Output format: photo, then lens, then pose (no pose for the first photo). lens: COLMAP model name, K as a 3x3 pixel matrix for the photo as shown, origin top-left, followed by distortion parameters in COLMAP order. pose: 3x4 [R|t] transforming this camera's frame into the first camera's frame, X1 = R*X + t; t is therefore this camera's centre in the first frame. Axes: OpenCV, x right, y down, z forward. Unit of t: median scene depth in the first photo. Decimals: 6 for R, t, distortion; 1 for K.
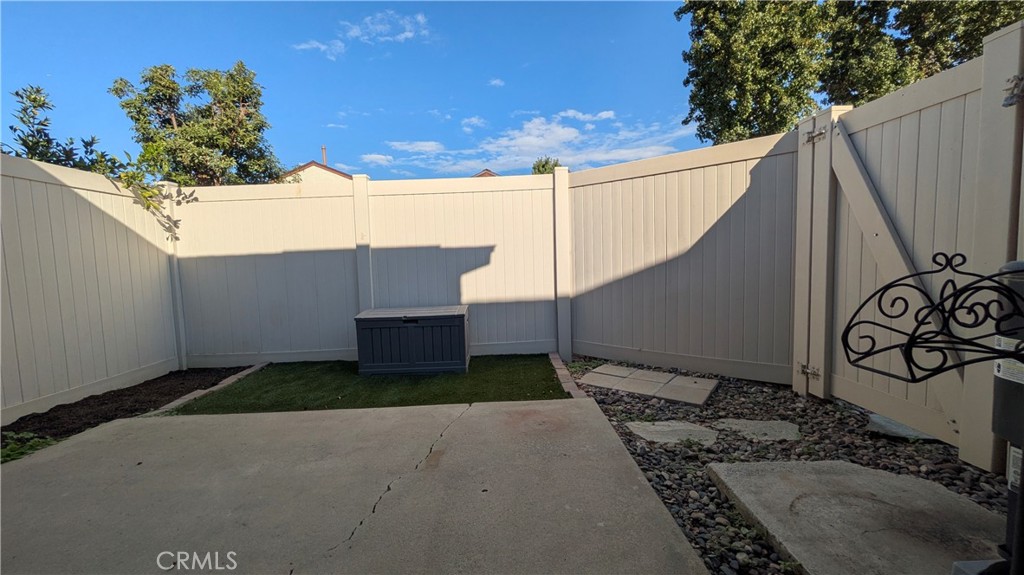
lens RADIAL K [[400.0, 0, 509.6], [0, 400.0, 288.7], [0, 0, 1]] dist [-0.001106, 0.000312]
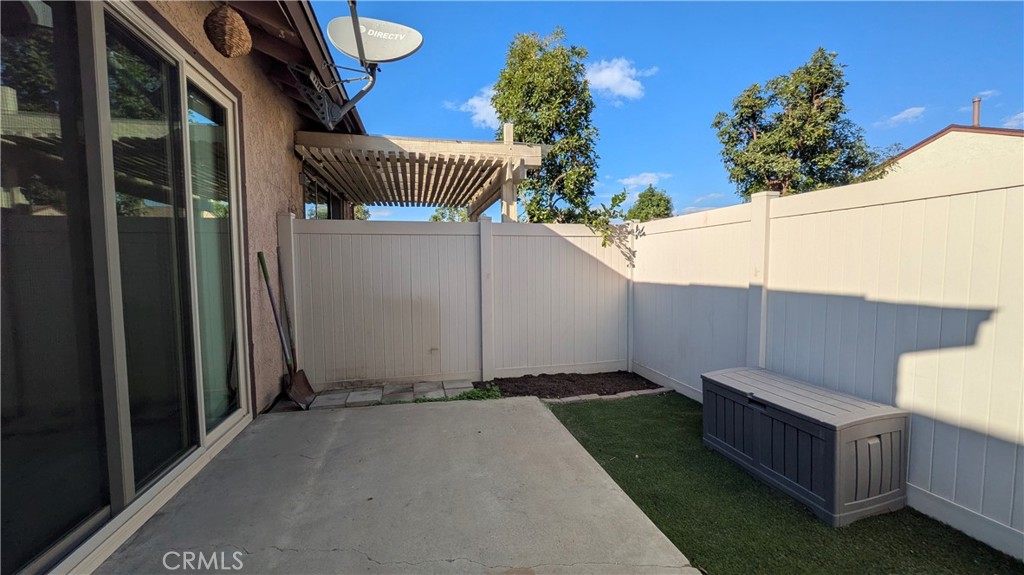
lens RADIAL K [[400.0, 0, 509.6], [0, 400.0, 288.7], [0, 0, 1]] dist [-0.001106, 0.000312]
pose [[0.218356, 0.095337, -0.971201, 0.323332], [-0.070583, 0.994153, 0.081721, -0.146963], [0.973313, 0.050706, 0.223809, 0.406943]]
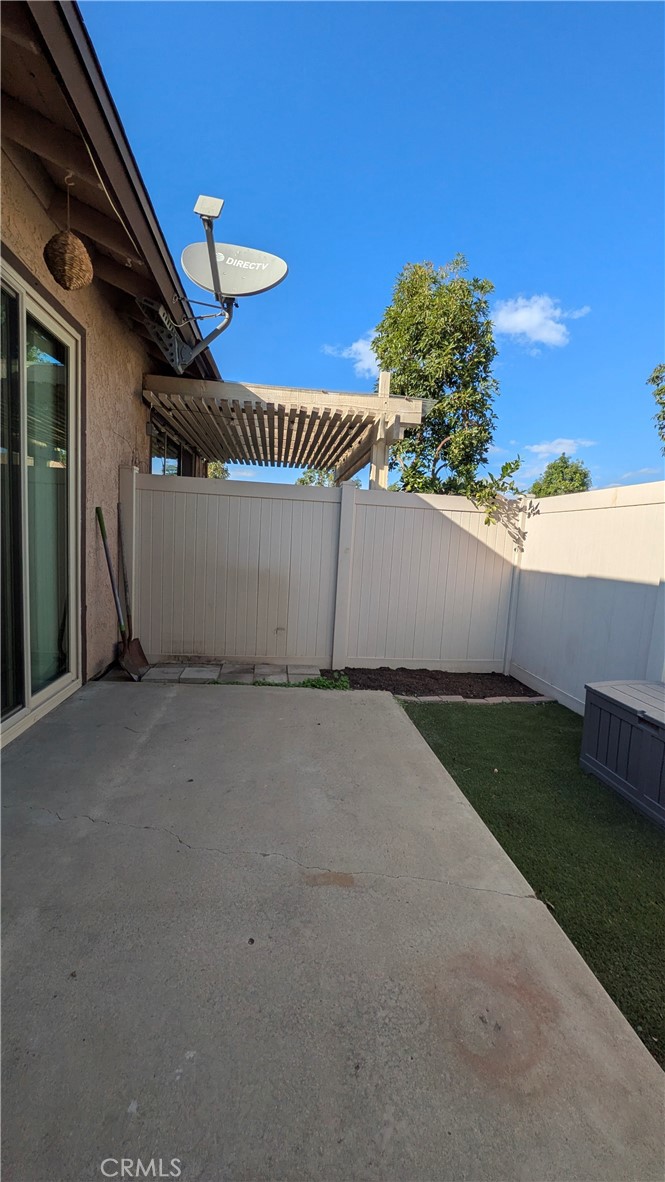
lens RADIAL K [[462.2, 0, 333.5], [0, 462.2, 589.6], [0, 0, 1]] dist [-0.000224, -0.000673]
pose [[0.105142, 0.153941, -0.982470, 0.336918], [-0.130447, 0.981544, 0.139836, -0.145981], [0.985864, 0.113458, 0.123283, 0.441772]]
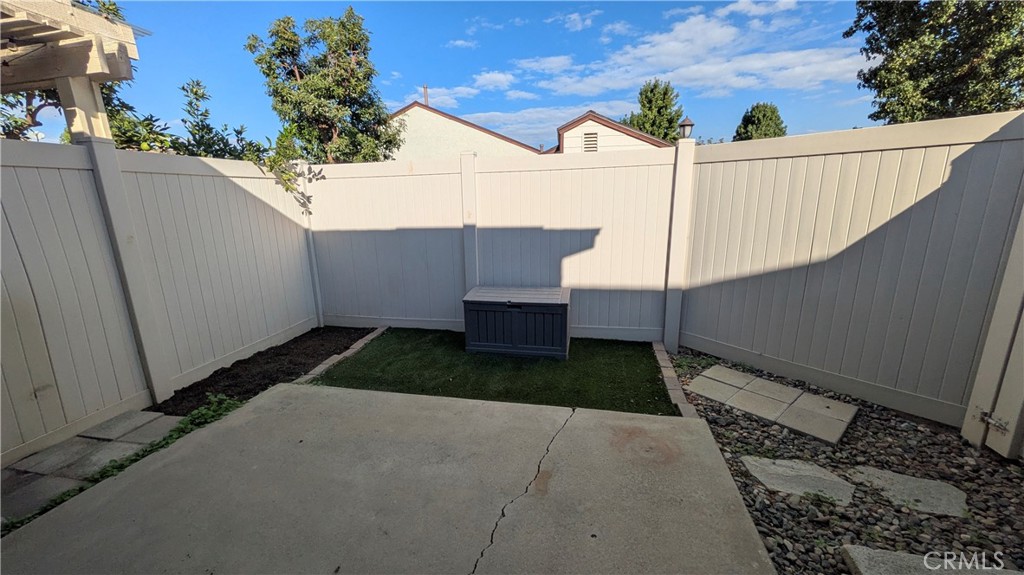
lens RADIAL K [[400.0, 0, 509.6], [0, 400.0, 288.7], [0, 0, 1]] dist [-0.001106, 0.000312]
pose [[0.973794, 0.064070, -0.218222, -0.040660], [-0.027692, 0.985762, 0.165848, -0.133209], [0.225741, -0.155459, 0.961703, 0.024794]]
